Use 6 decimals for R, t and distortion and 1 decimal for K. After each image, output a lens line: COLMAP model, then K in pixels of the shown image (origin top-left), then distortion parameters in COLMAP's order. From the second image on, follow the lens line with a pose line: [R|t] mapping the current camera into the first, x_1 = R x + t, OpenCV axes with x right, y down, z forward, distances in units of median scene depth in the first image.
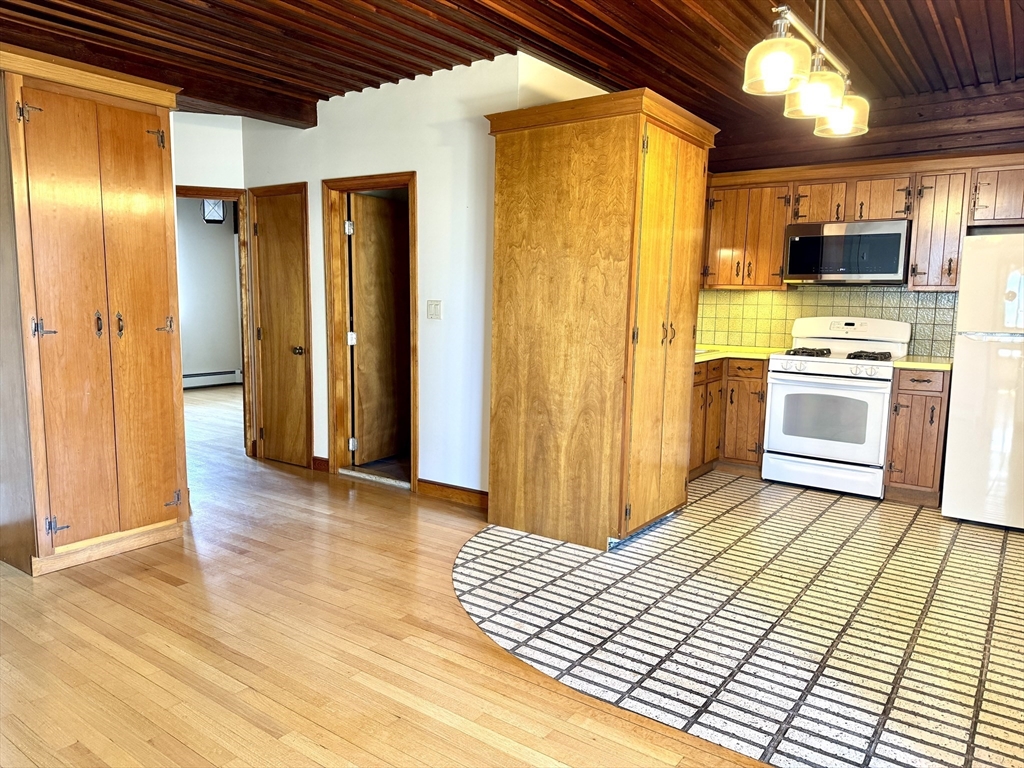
lens RADIAL K [[723.5, 0, 507.7], [0, 723.5, 375.9], [0, 0, 1]] dist [0.057737, -0.073104]
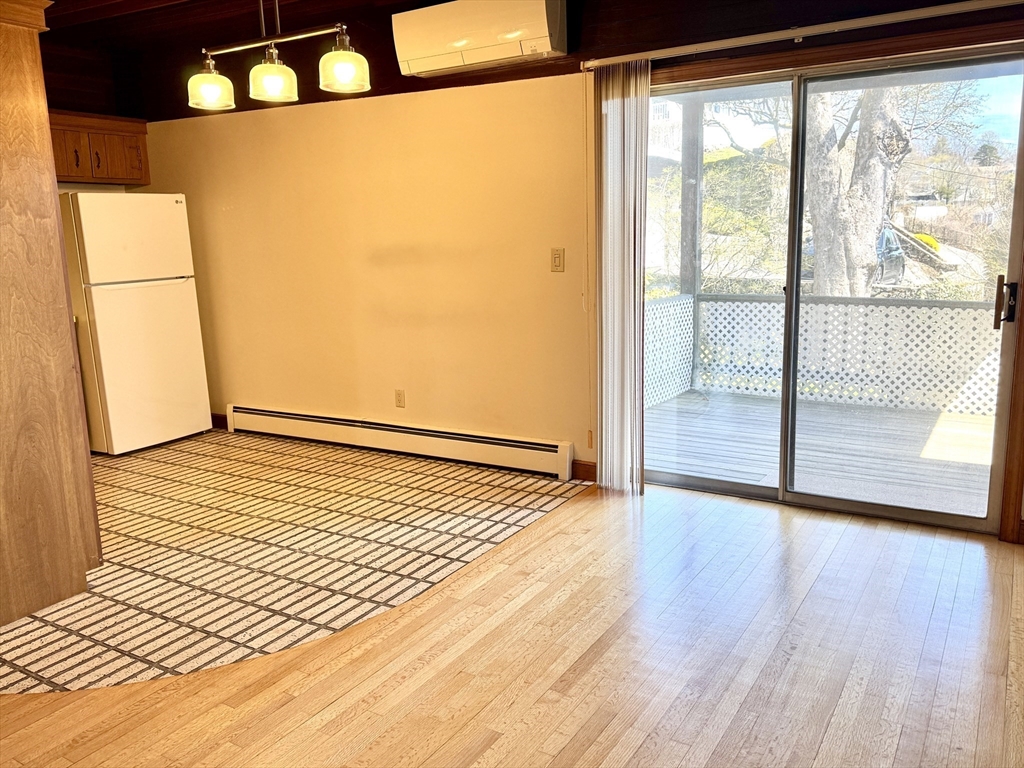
lens RADIAL K [[810.3, 0, 518.7], [0, 810.3, 383.5], [0, 0, 1]] dist [0.038303, -0.059398]
pose [[-0.085262, -0.198378, 0.976410, -0.751655], [0.138916, 0.968040, 0.208808, -0.098929], [-0.986627, 0.153442, -0.054979, 0.576549]]
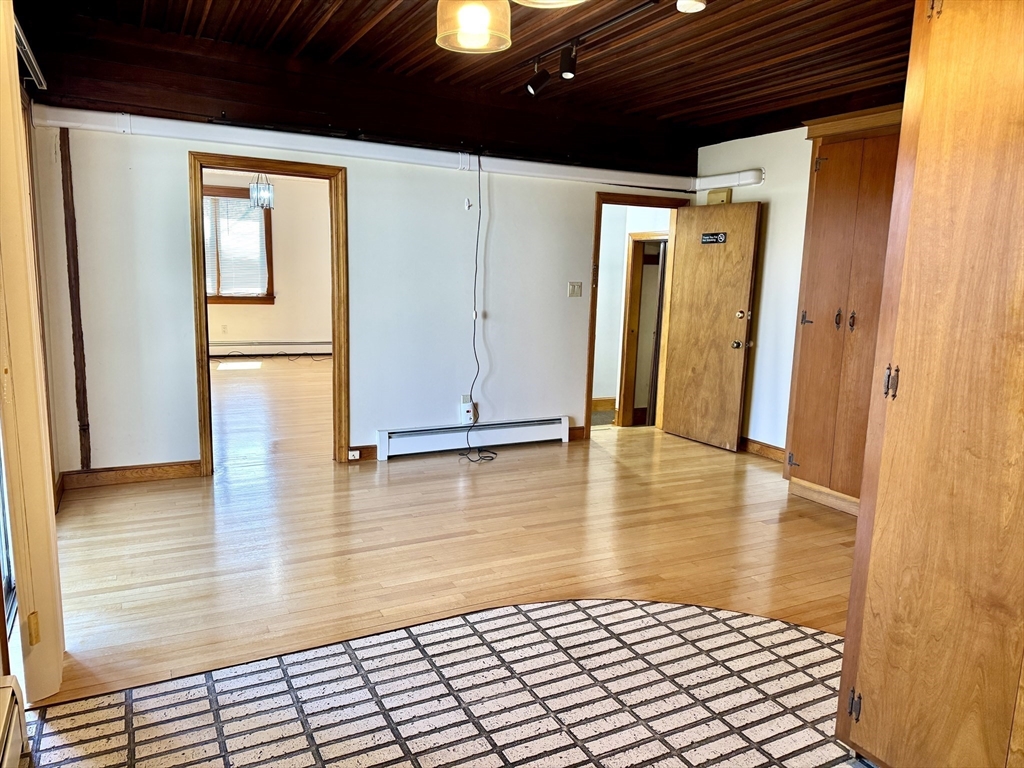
lens RADIAL K [[723.5, 0, 510.1], [0, 723.5, 384.3], [0, 0, 1]] dist [0.057737, -0.073104]
pose [[-0.435349, 0.116680, -0.892668, 0.762611], [-0.135333, 0.971816, 0.193027, -0.119196], [0.890031, 0.204842, -0.407288, 0.976421]]
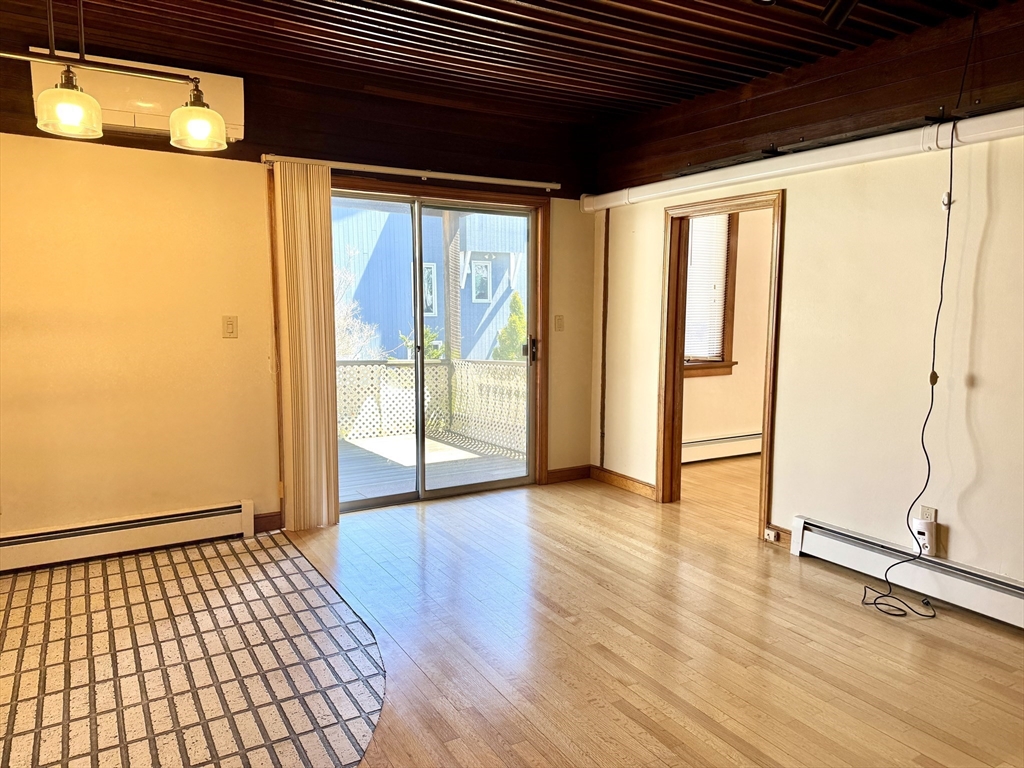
lens RADIAL K [[723.5, 0, 513.0], [0, 723.5, 389.0], [0, 0, 1]] dist [0.057737, -0.073104]
pose [[-0.921009, -0.062480, 0.384498, -0.395755], [0.028566, 0.973562, 0.226628, -0.173847], [-0.388492, 0.219710, -0.894875, 1.308616]]
